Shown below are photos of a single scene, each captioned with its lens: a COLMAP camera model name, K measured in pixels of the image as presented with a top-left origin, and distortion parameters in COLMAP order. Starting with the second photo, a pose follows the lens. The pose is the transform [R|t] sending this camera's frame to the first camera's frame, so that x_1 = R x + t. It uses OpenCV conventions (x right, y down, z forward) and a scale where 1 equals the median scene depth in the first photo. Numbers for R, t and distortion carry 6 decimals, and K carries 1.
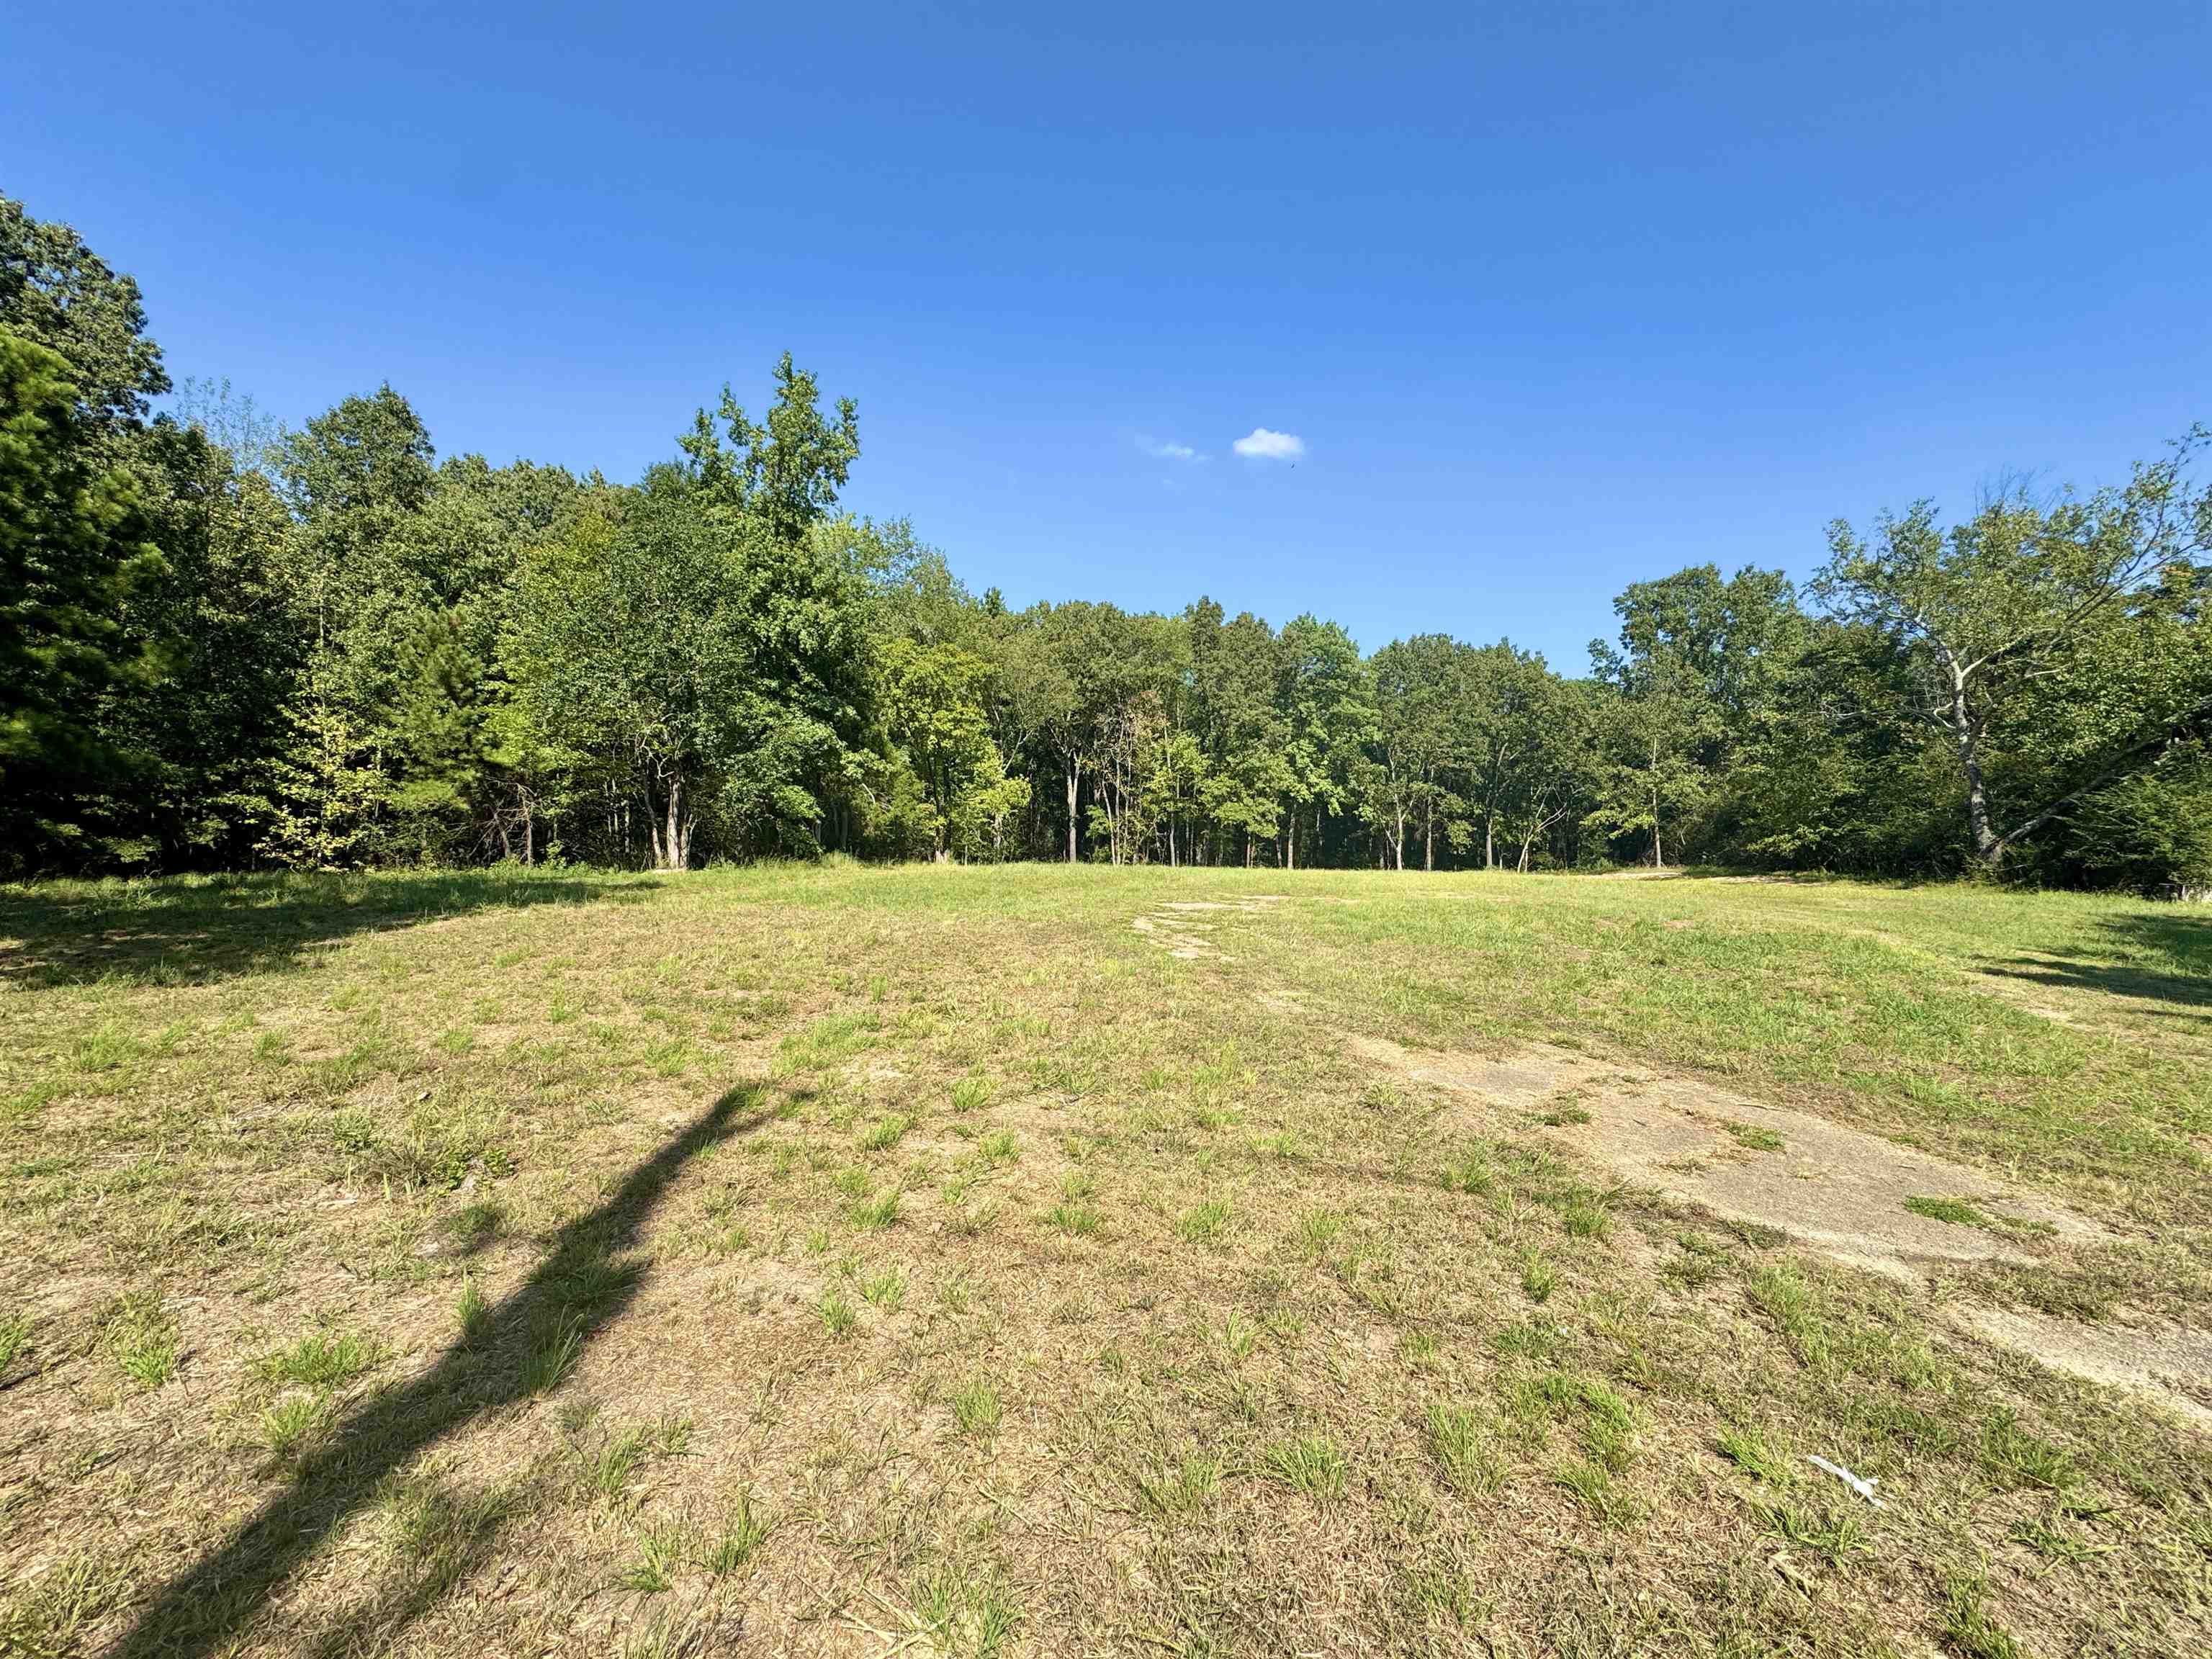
lens RADIAL K [[878.1, 0, 1104.6], [0, 878.1, 828.8], [0, 0, 1]] dist [-0.008204, 0.001388]
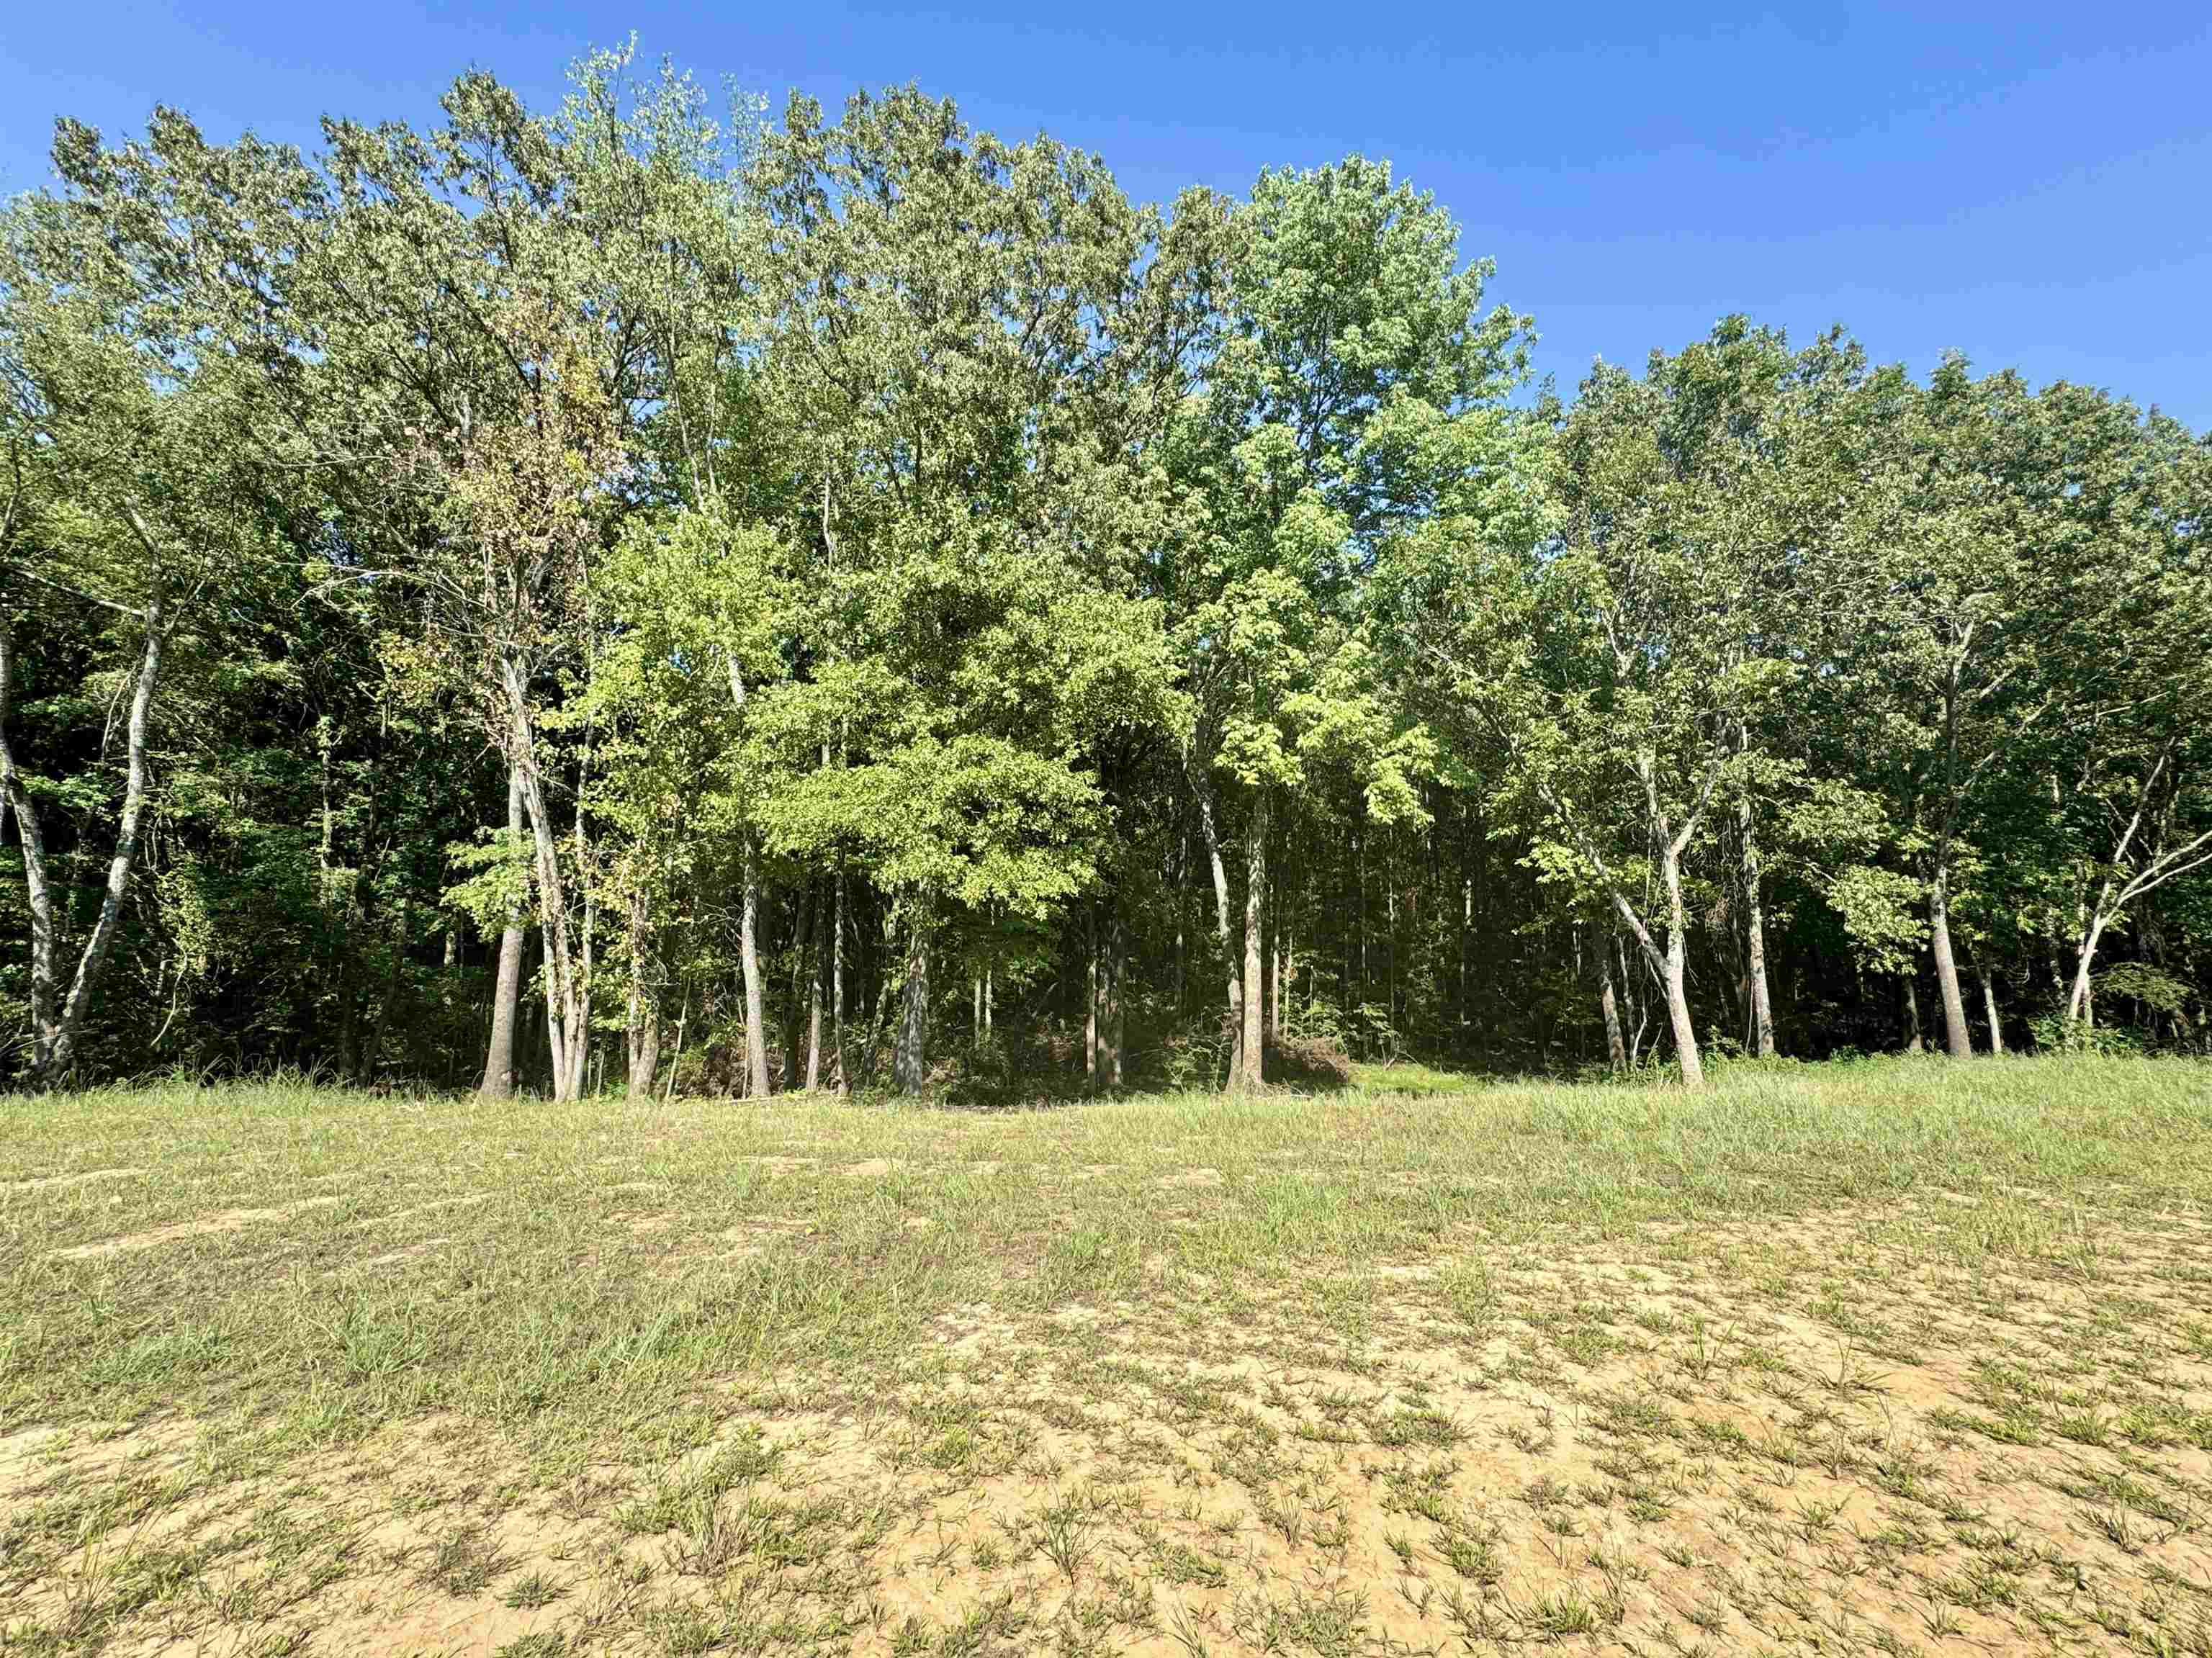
lens RADIAL K [[878.0, 0, 1120.3], [0, 878.0, 841.1], [0, 0, 1]] dist [-0.008204, 0.001388]
pose [[0.979914, -0.043946, -0.194516, 0.243235], [0.019718, 0.991988, -0.124783, 0.018350], [0.198442, 0.118442, 0.972930, 0.764541]]
